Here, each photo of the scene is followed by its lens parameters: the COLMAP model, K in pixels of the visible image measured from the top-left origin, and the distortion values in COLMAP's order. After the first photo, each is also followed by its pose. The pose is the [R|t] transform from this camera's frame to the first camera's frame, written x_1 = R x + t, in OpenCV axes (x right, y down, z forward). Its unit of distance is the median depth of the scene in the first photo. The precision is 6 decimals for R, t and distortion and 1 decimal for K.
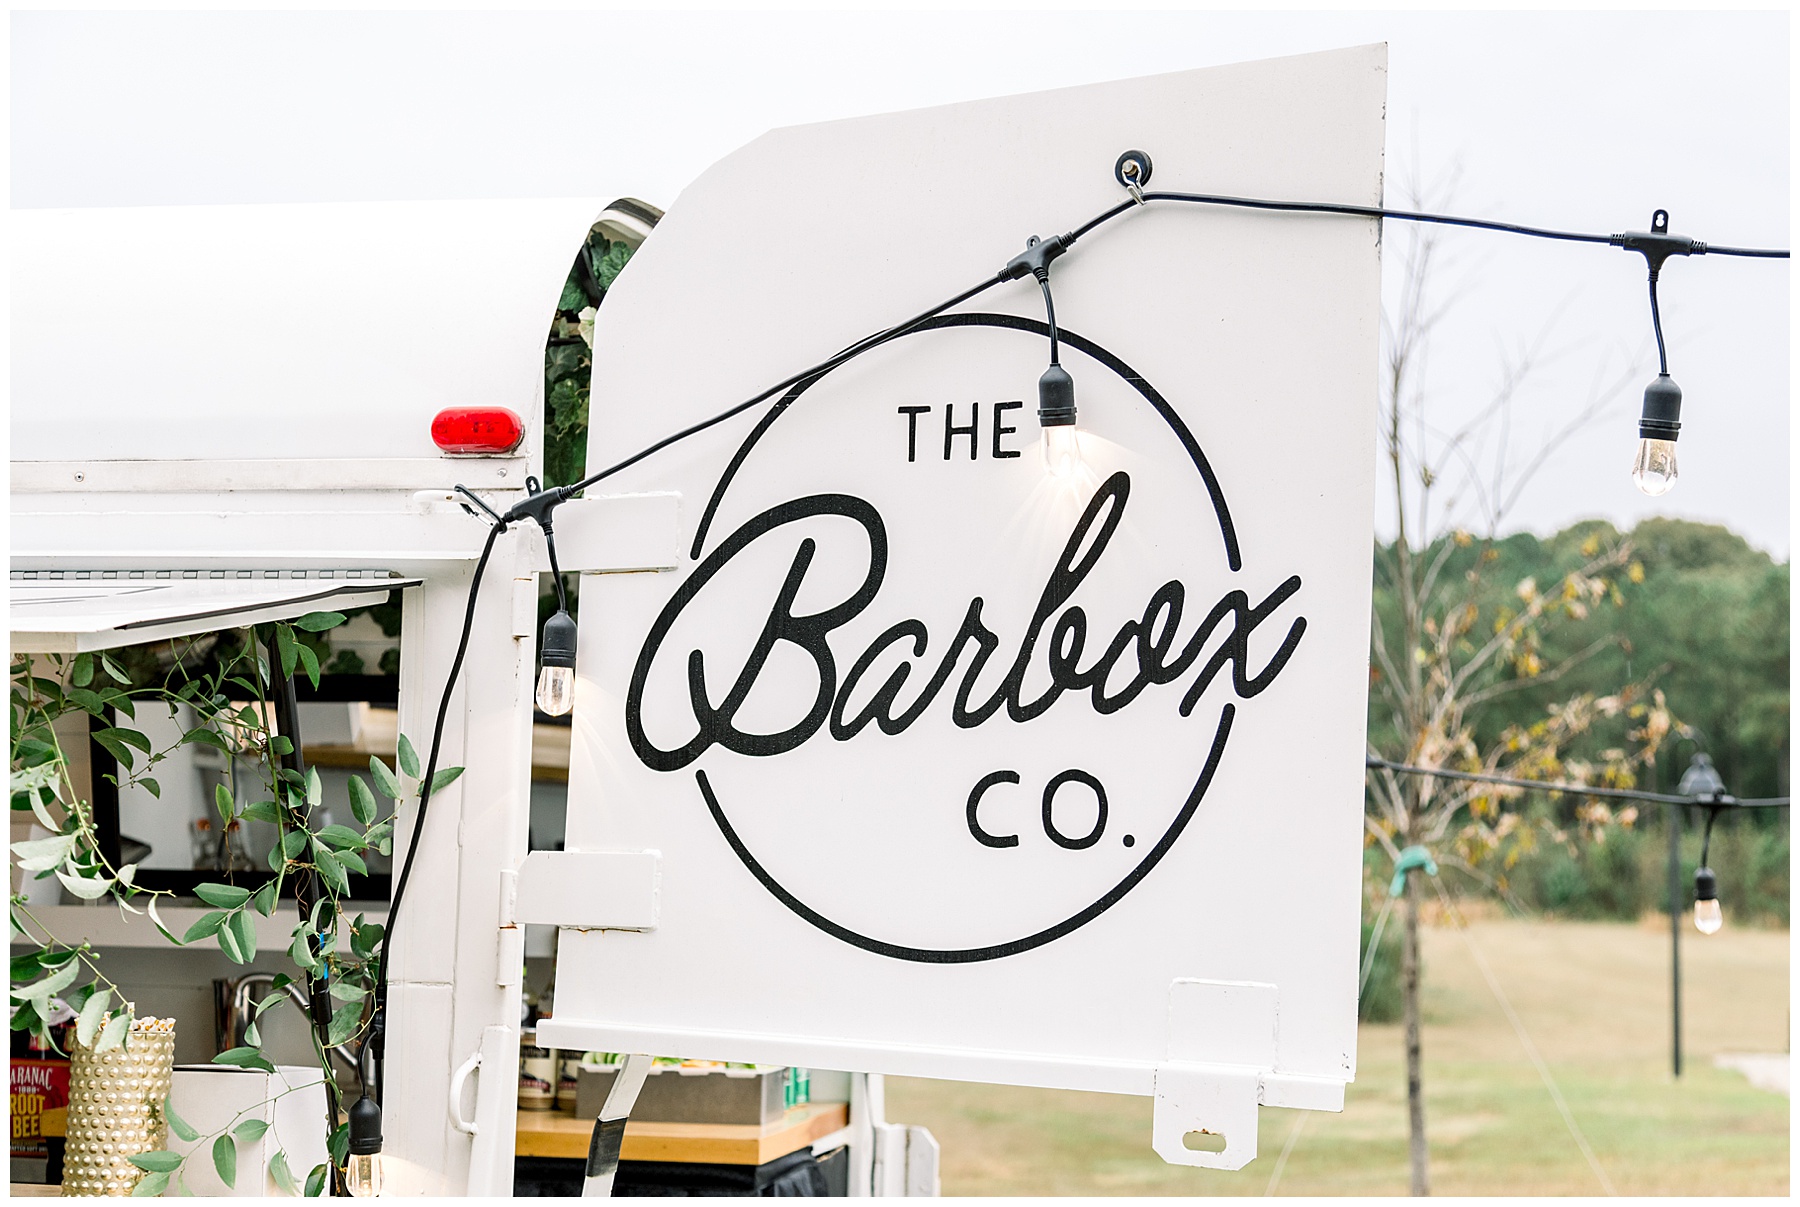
lens RADIAL K [[3046.6, 0, 900.0], [0, 3046.6, 603.5], [0, 0, 1]] dist [-0.032579, 0.019095]
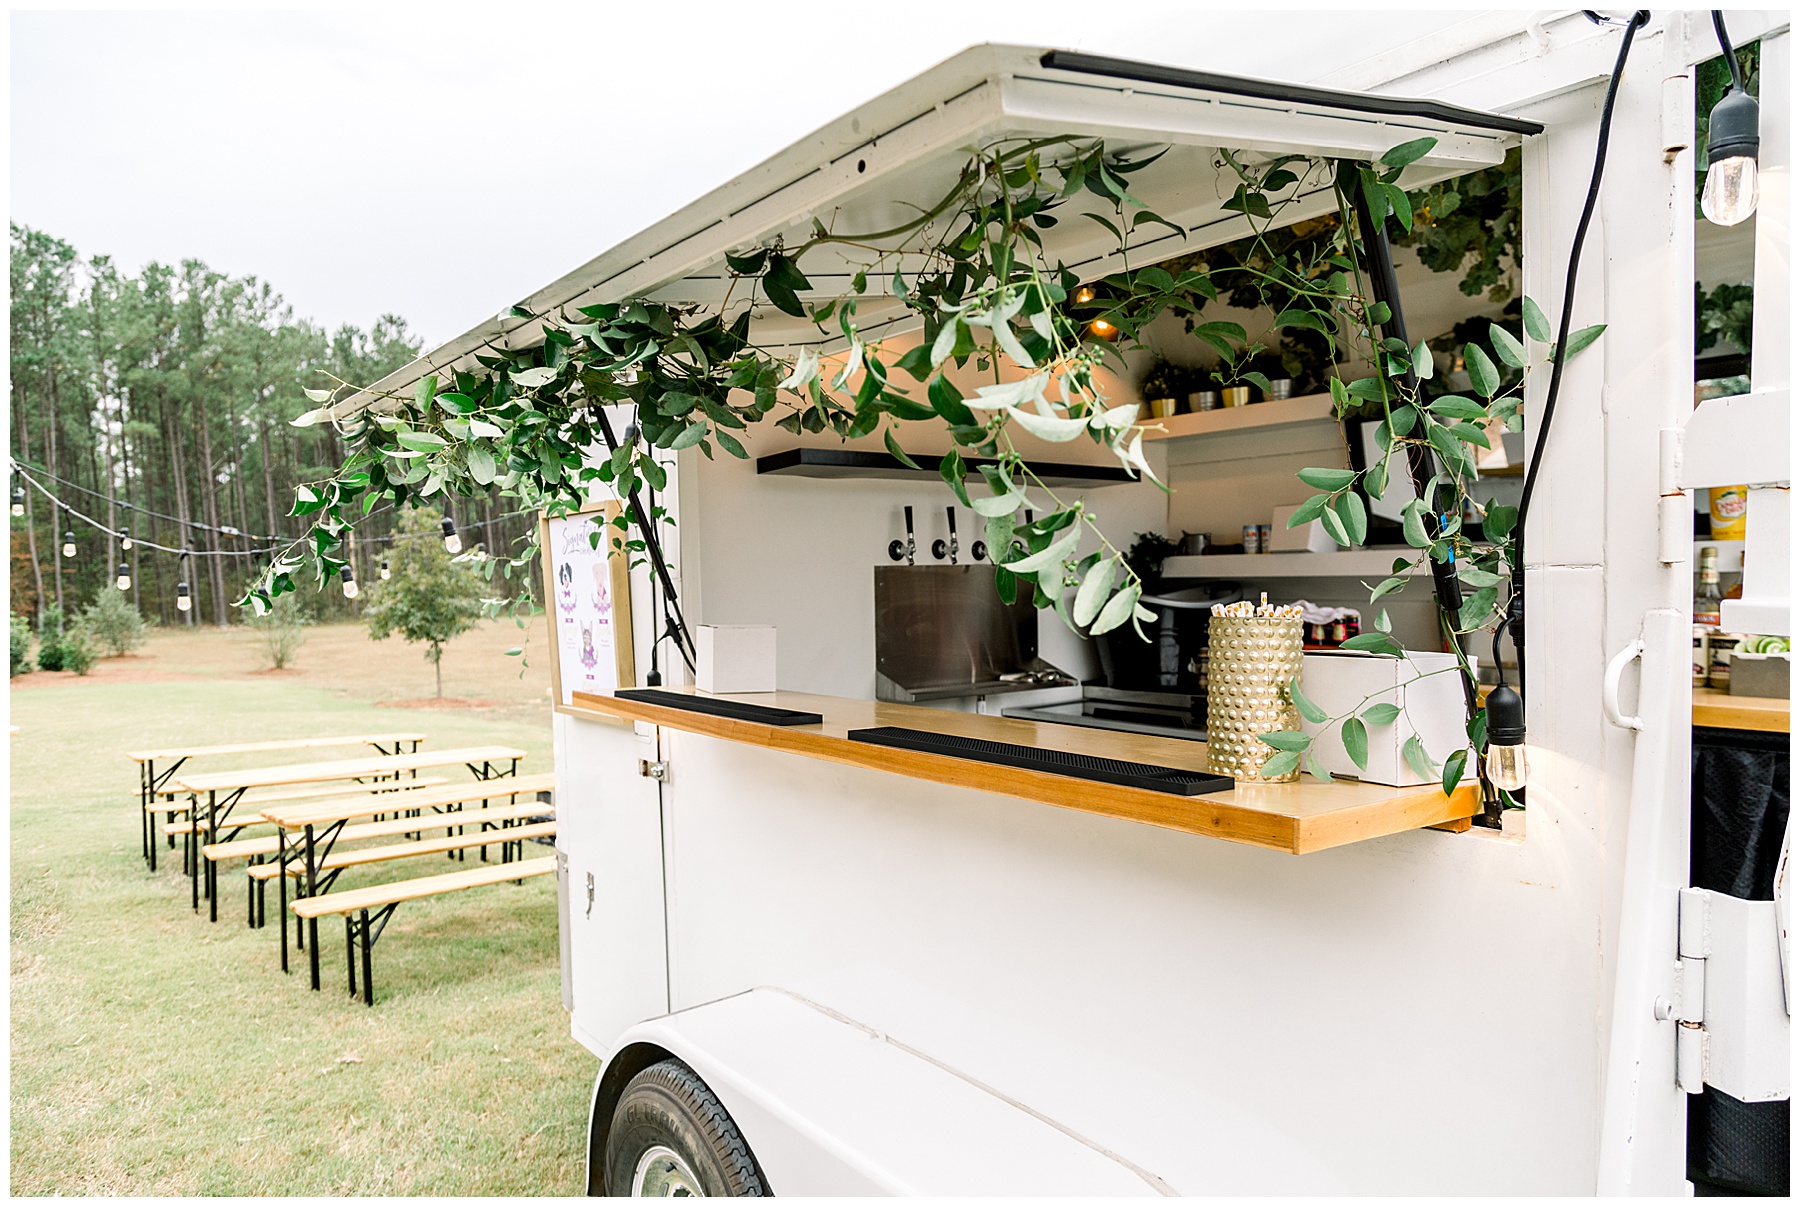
lens RADIAL K [[1184.3, 0, 900.2], [0, 1184.3, 574.5], [0, 0, 1]] dist [-0.002800, 0.000011]
pose [[0.769845, -0.027724, -0.637628, -0.084345], [0.084266, 0.994725, 0.058488, 0.090776], [0.632643, -0.098757, 0.768121, 0.603119]]
